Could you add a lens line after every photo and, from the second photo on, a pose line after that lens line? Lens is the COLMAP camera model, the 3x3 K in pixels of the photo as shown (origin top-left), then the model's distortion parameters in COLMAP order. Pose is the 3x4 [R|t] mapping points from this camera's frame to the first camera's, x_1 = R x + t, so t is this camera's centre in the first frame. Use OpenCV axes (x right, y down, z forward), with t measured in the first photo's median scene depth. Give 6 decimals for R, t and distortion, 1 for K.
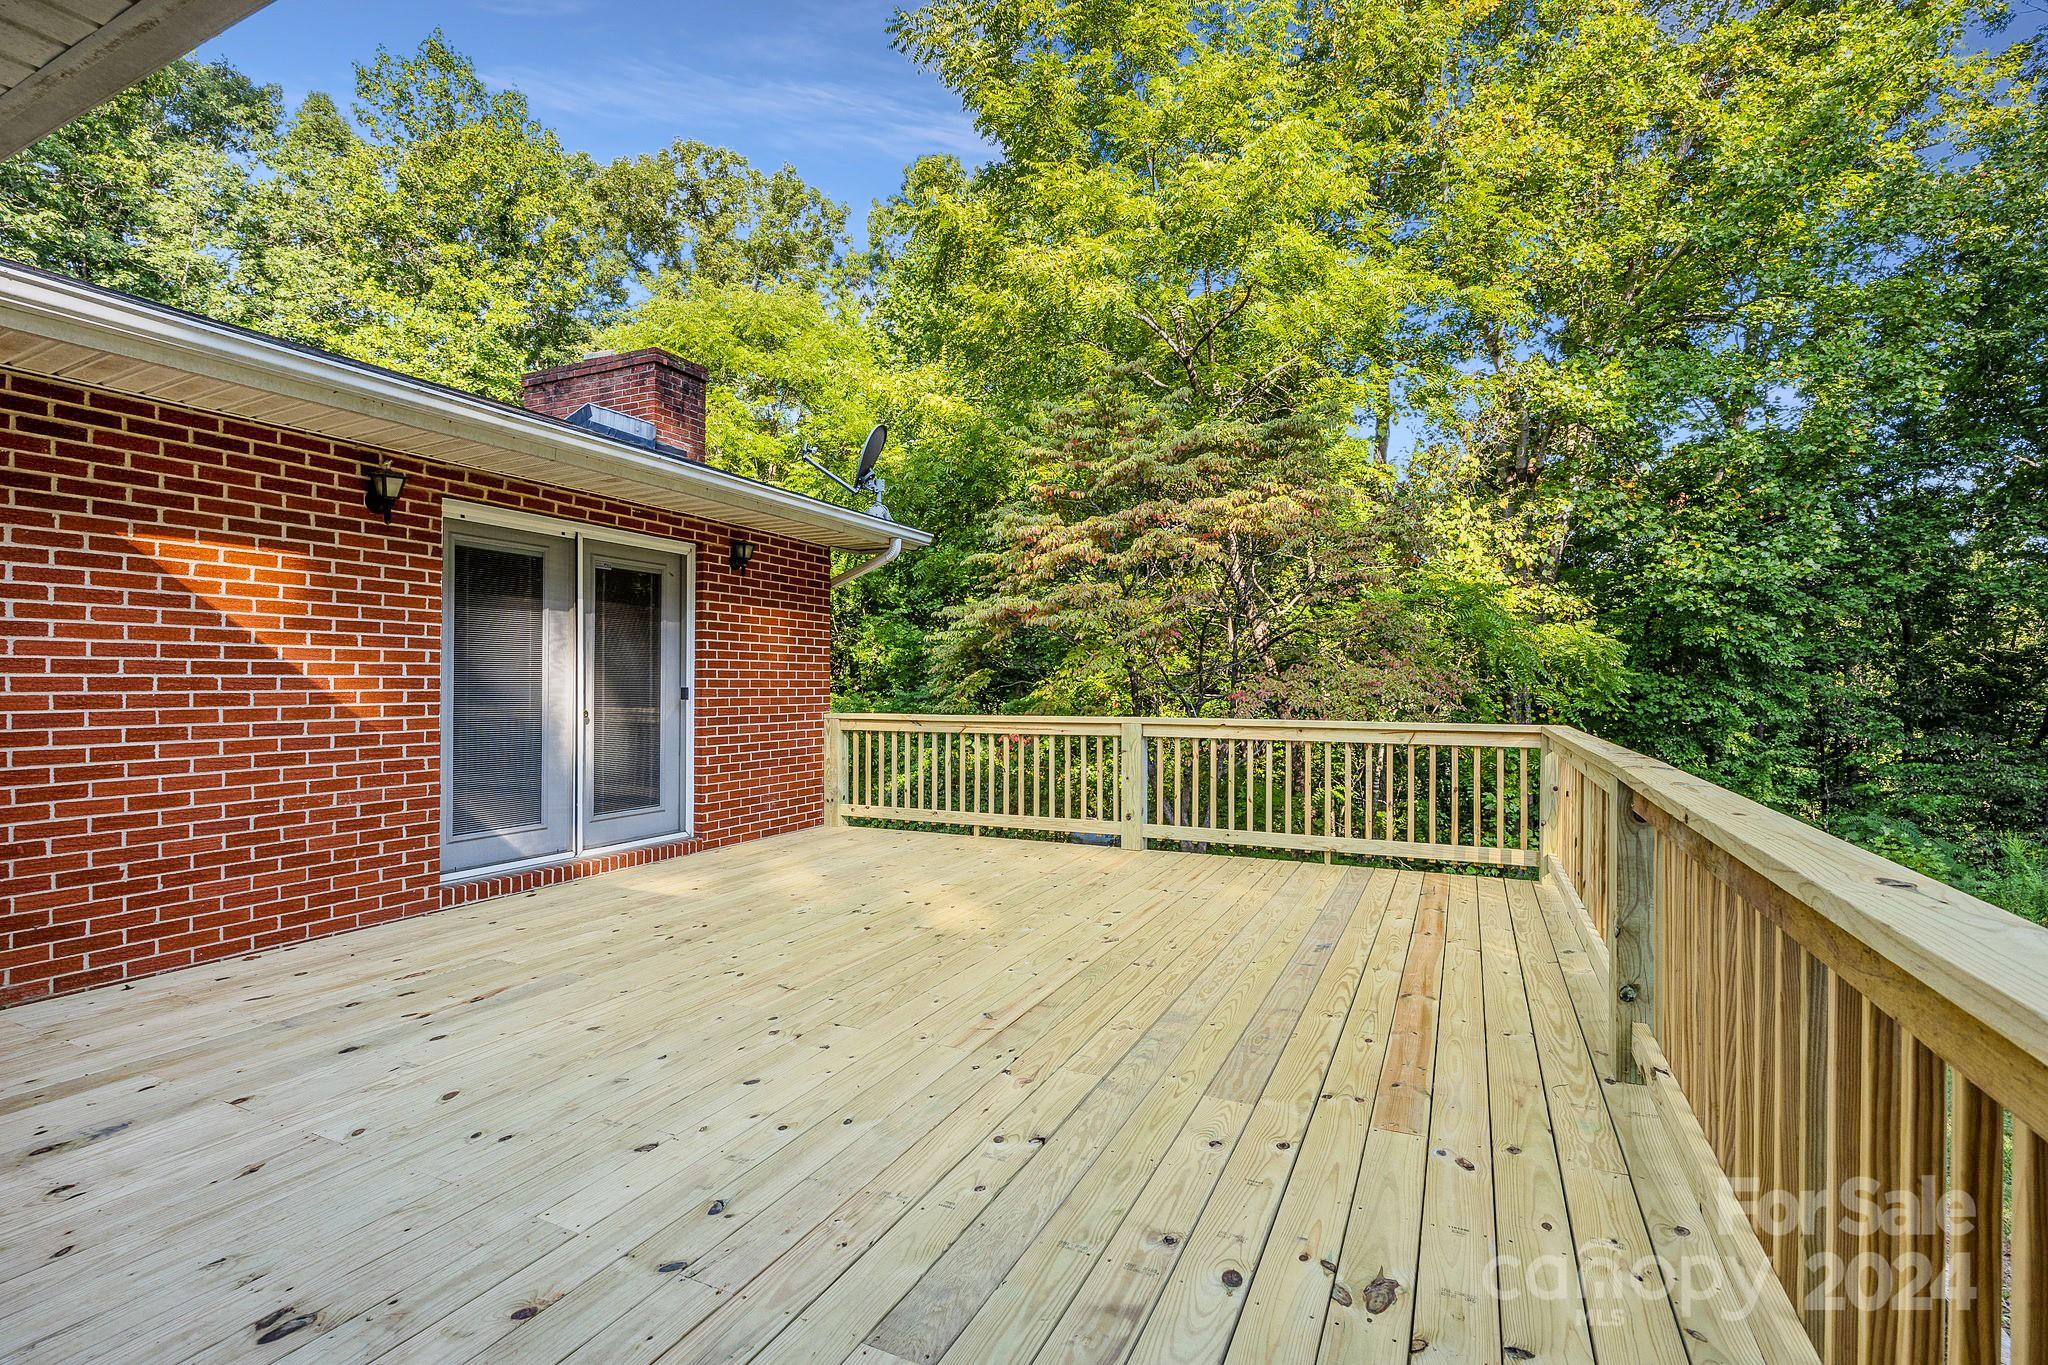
lens RADIAL K [[930.0, 0, 1024.0], [0, 930.0, 682.5], [0, 0, 1]] dist [-0.000540, 0.000042]
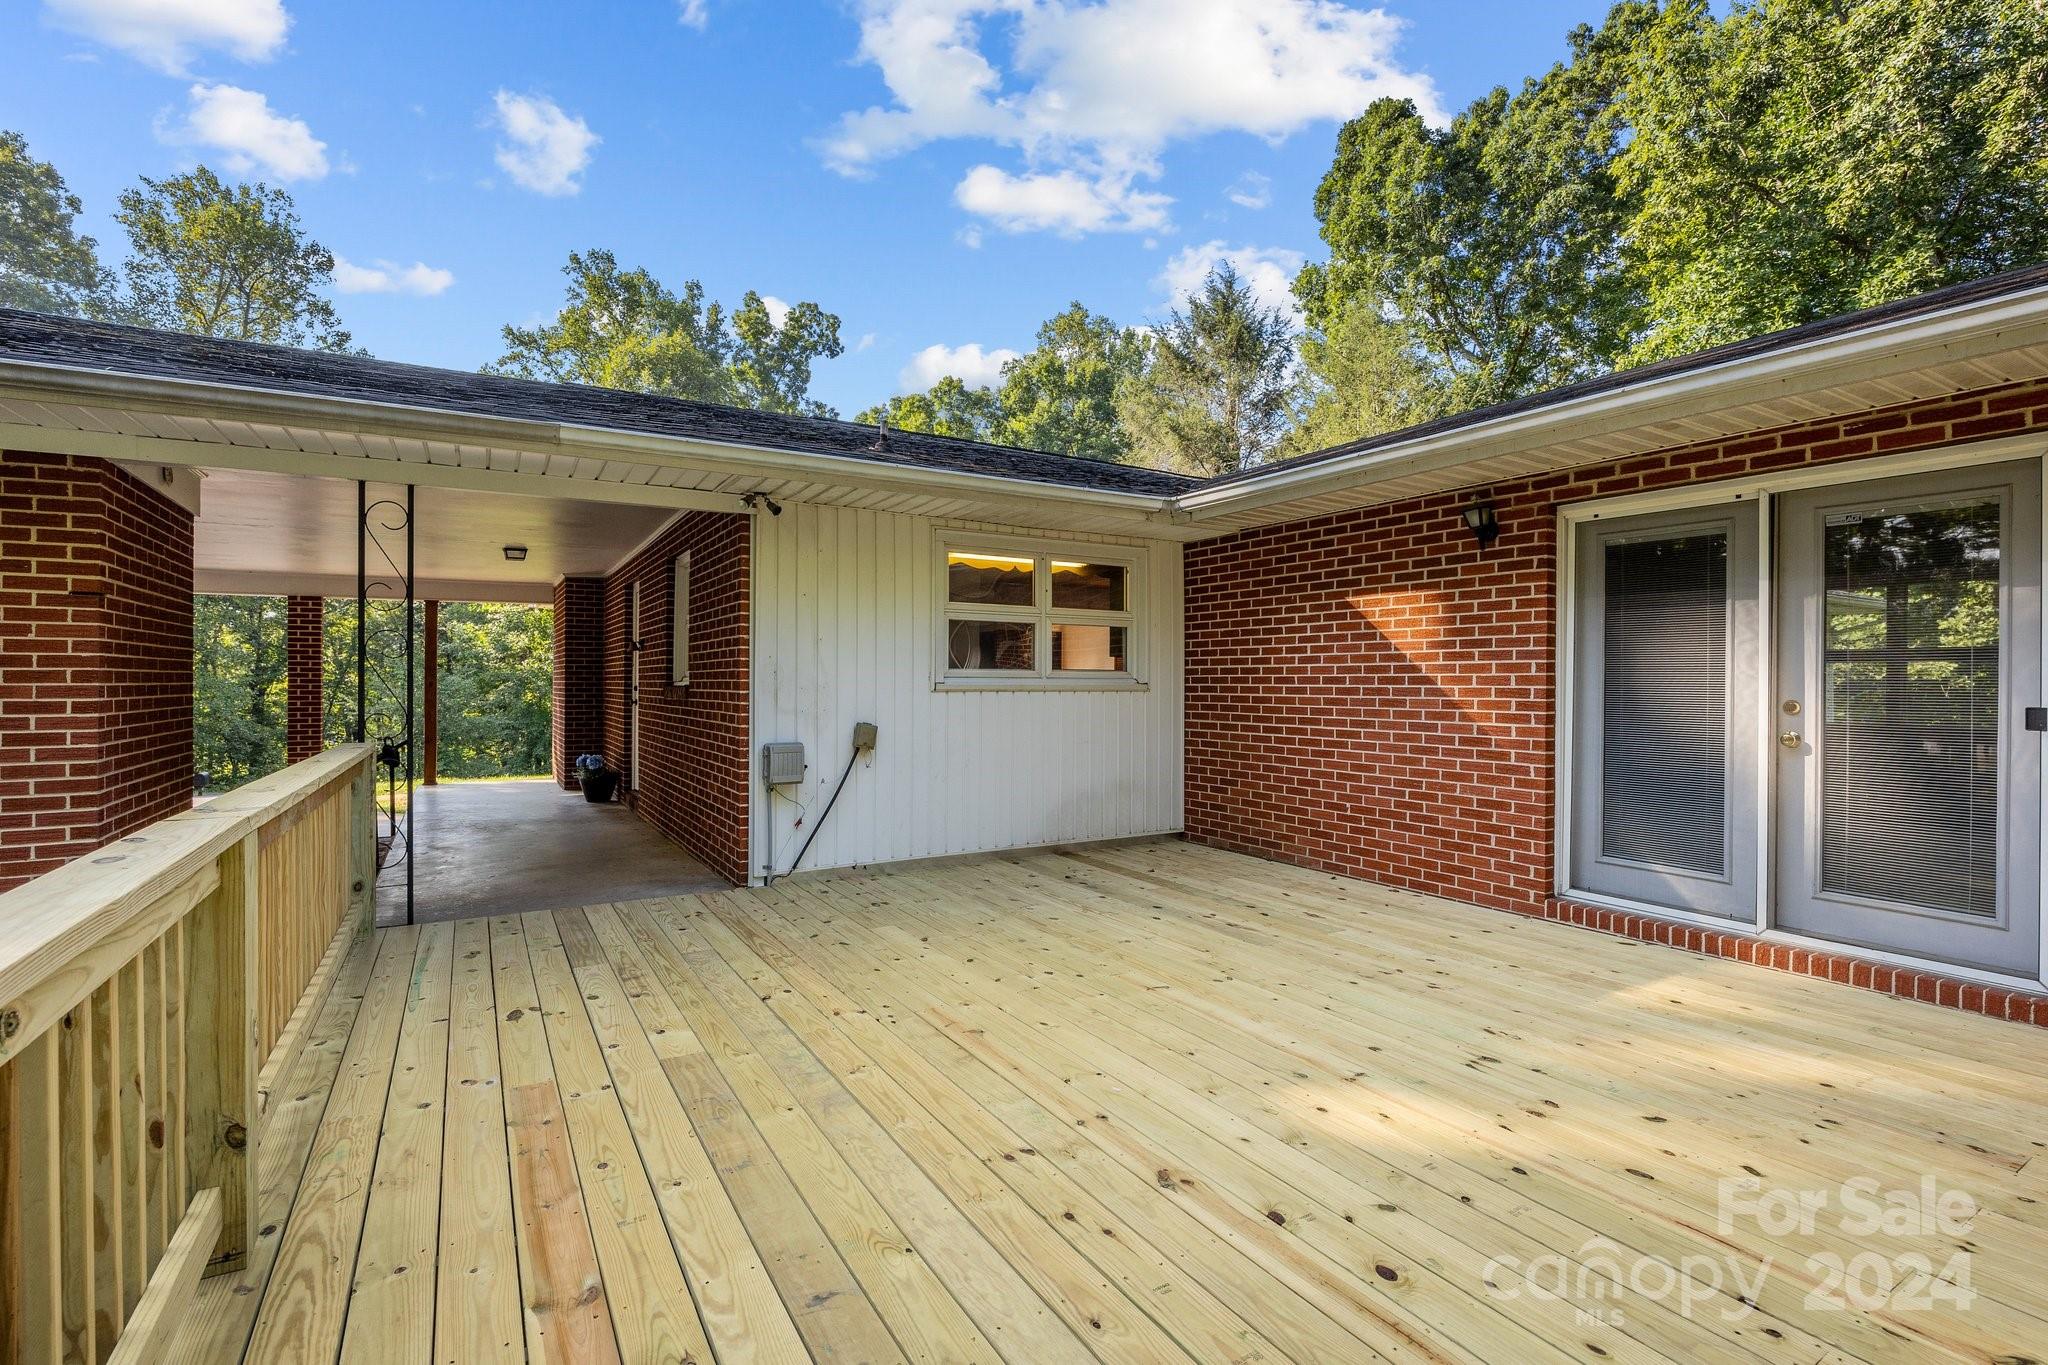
lens RADIAL K [[939.9, 0, 1025.9], [0, 939.9, 677.4], [0, 0, 1]] dist [-0.019110, 0.000542]
pose [[-0.553349, -0.008400, -0.832907, 0.652407], [-0.006093, 0.999963, -0.006037, -0.008673], [0.832927, 0.001734, -0.553380, 1.365513]]
